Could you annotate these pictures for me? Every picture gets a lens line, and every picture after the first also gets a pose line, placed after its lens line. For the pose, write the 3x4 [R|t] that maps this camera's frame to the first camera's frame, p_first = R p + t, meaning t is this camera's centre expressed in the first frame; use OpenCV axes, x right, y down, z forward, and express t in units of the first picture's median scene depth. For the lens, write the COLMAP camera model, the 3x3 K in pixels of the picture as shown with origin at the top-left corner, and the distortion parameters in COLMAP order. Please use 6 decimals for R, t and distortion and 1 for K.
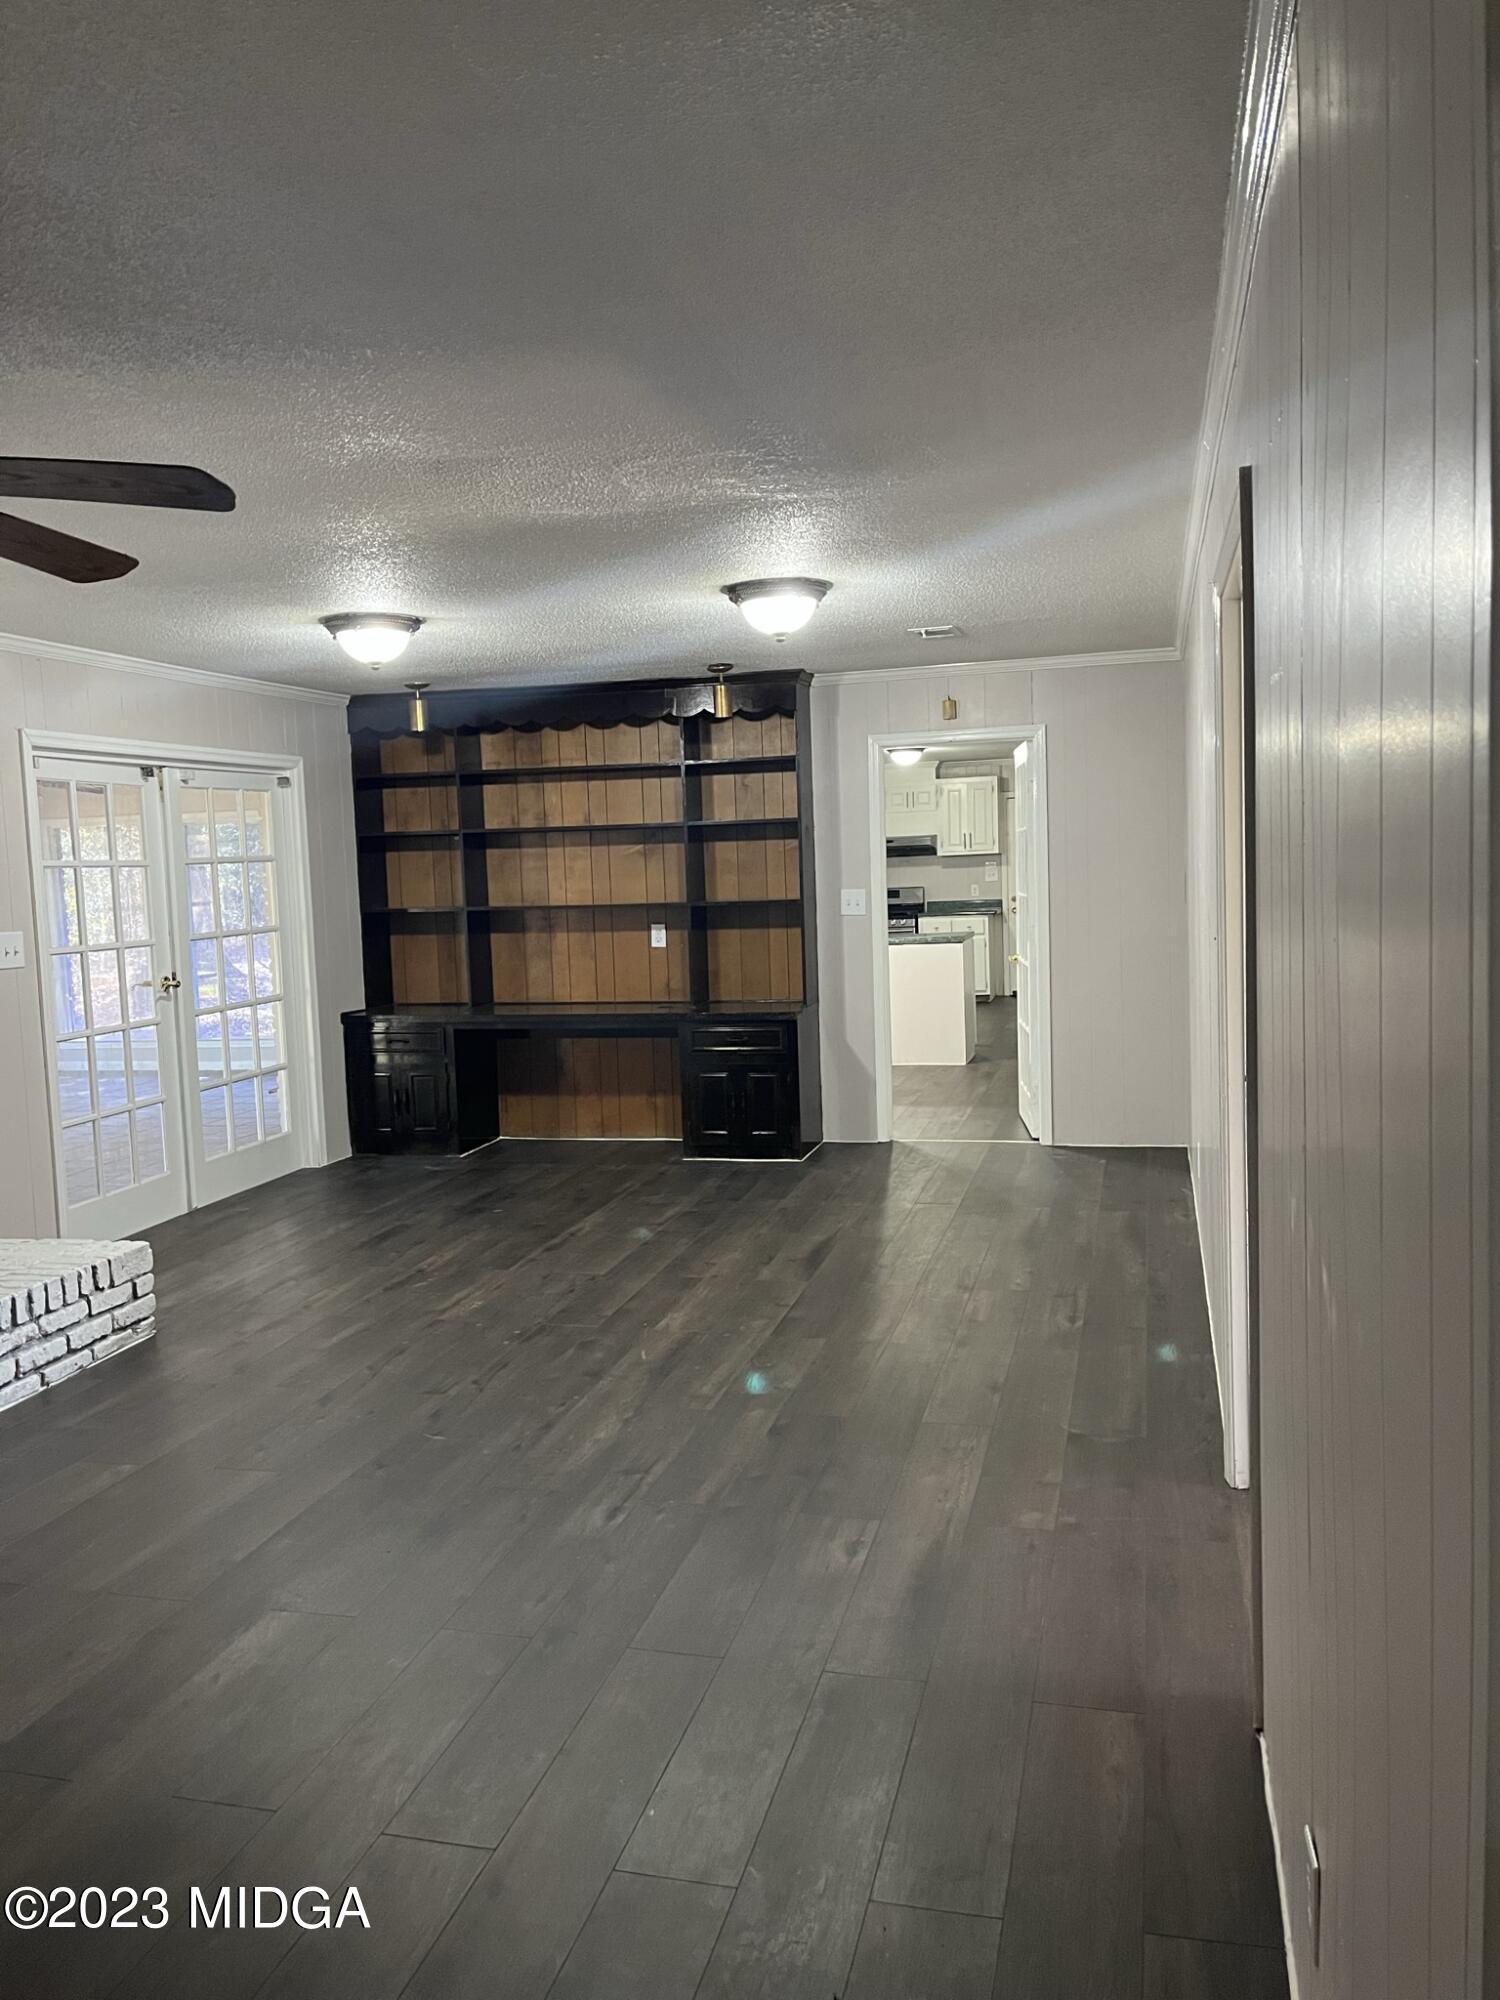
lens RADIAL K [[1514.4, 0, 750.2], [0, 1514.4, 1001.1], [0, 0, 1]] dist [0.008000, 0.000790]
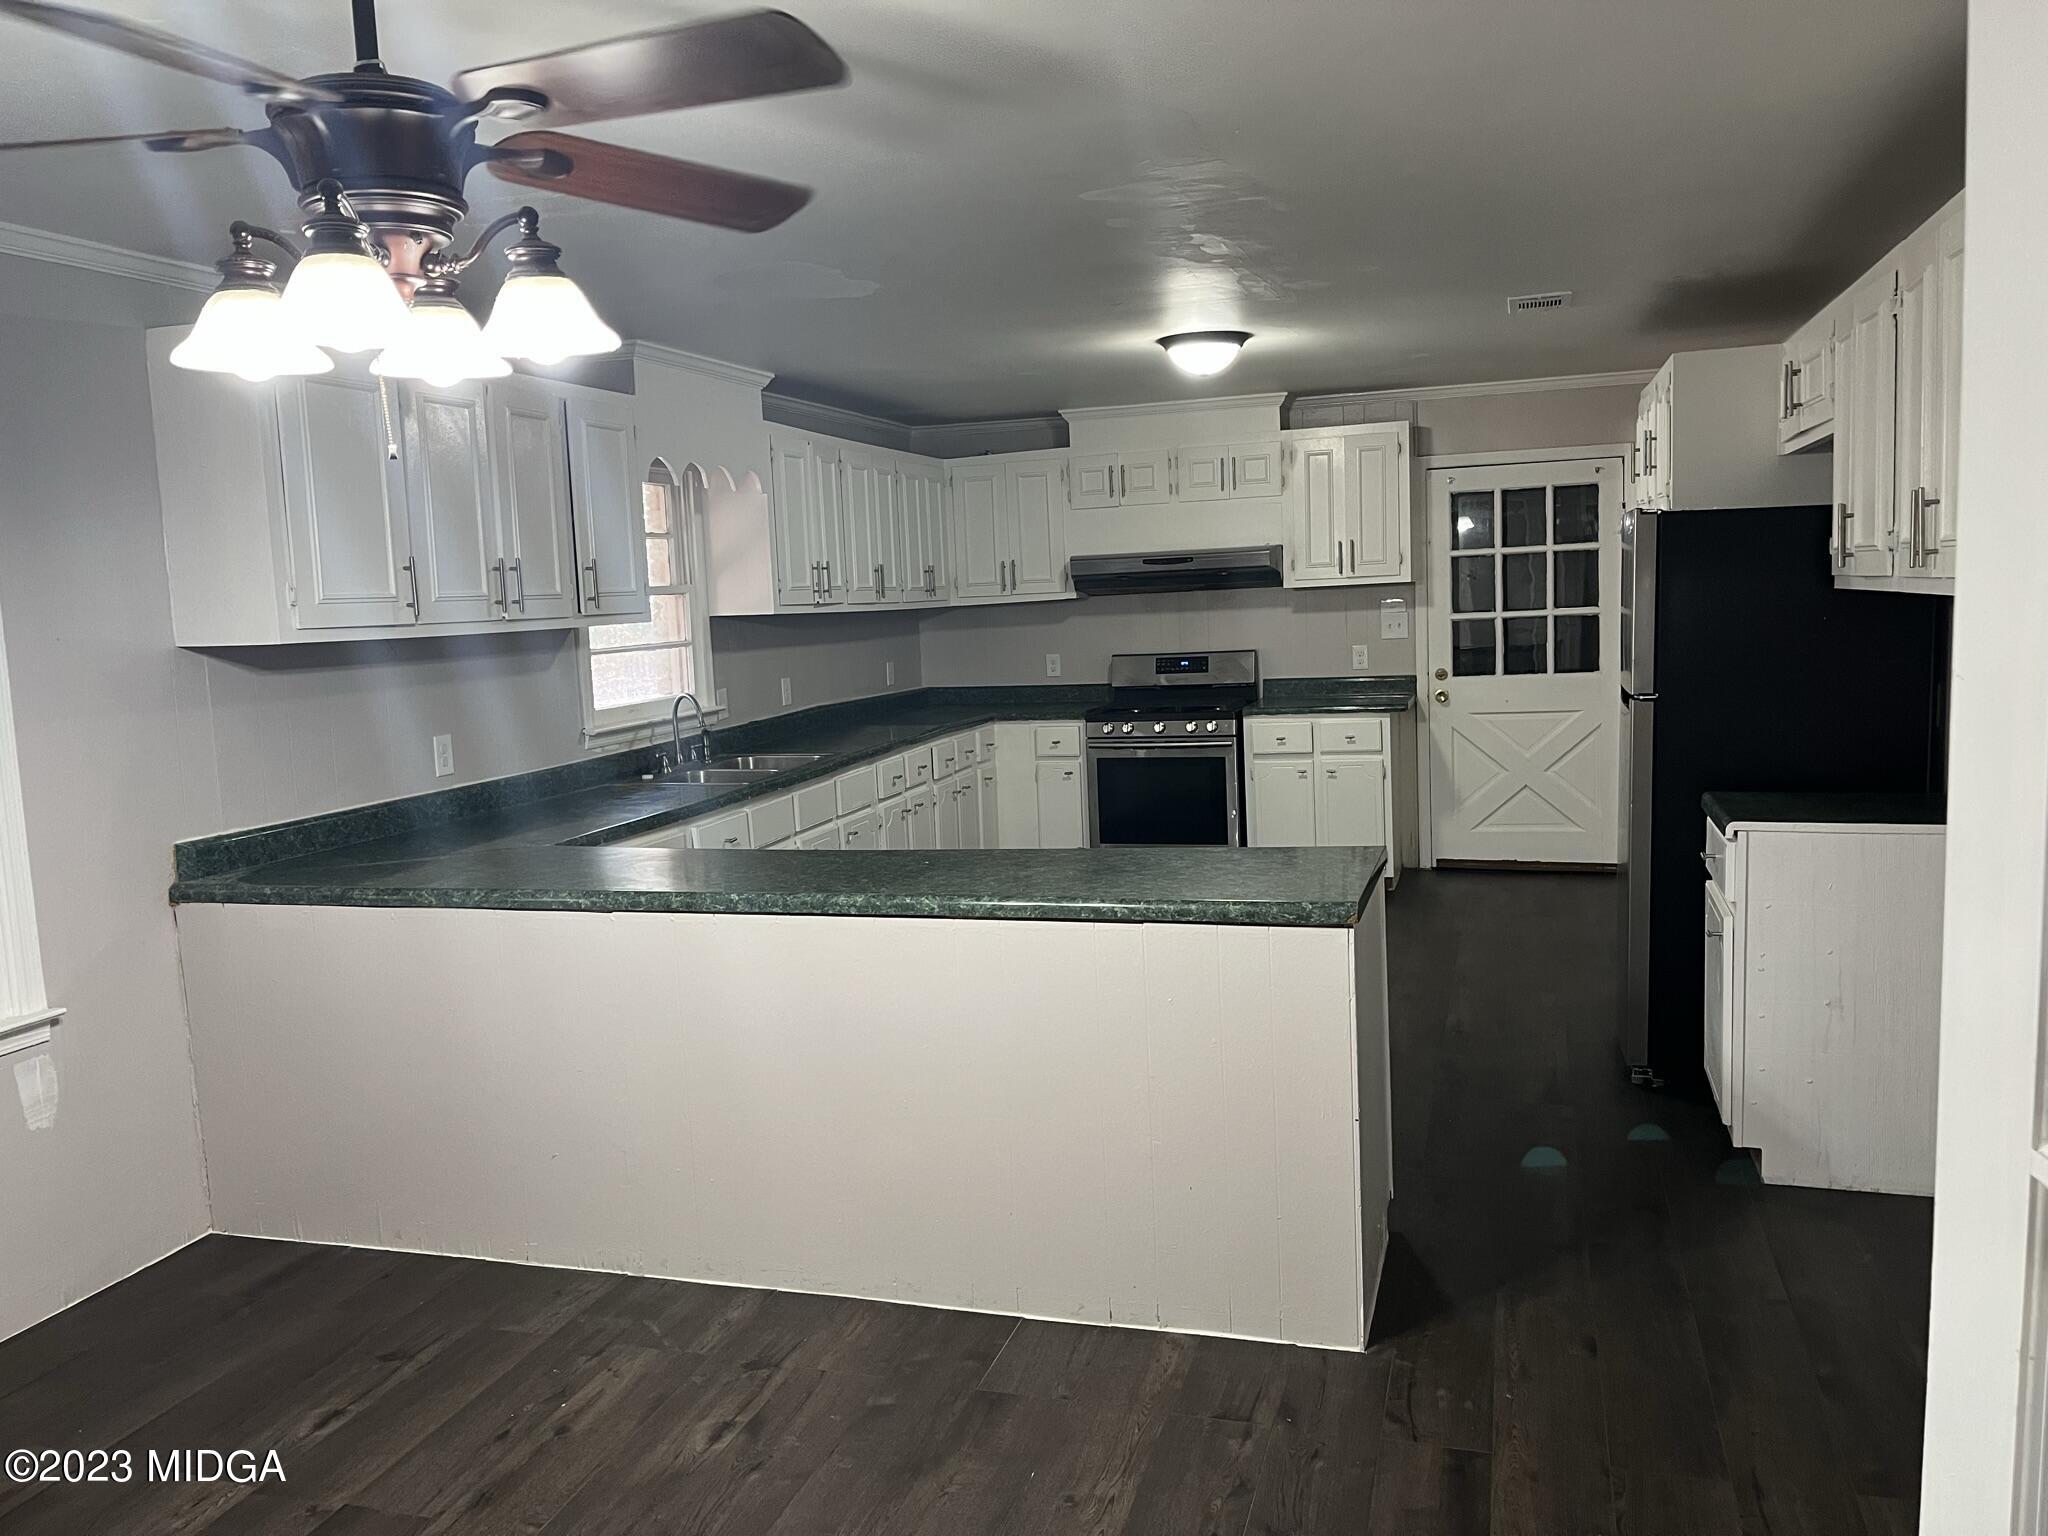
lens RADIAL K [[1550.7, 0, 1023.2], [0, 1550.7, 762.4], [0, 0, 1]] dist [0.008000, 0.000790]
pose [[0.998649, -0.000370, -0.051961, 0.065598], [0.001338, 0.999826, 0.018606, -0.049026], [0.051945, -0.018650, 0.998476, 0.494876]]
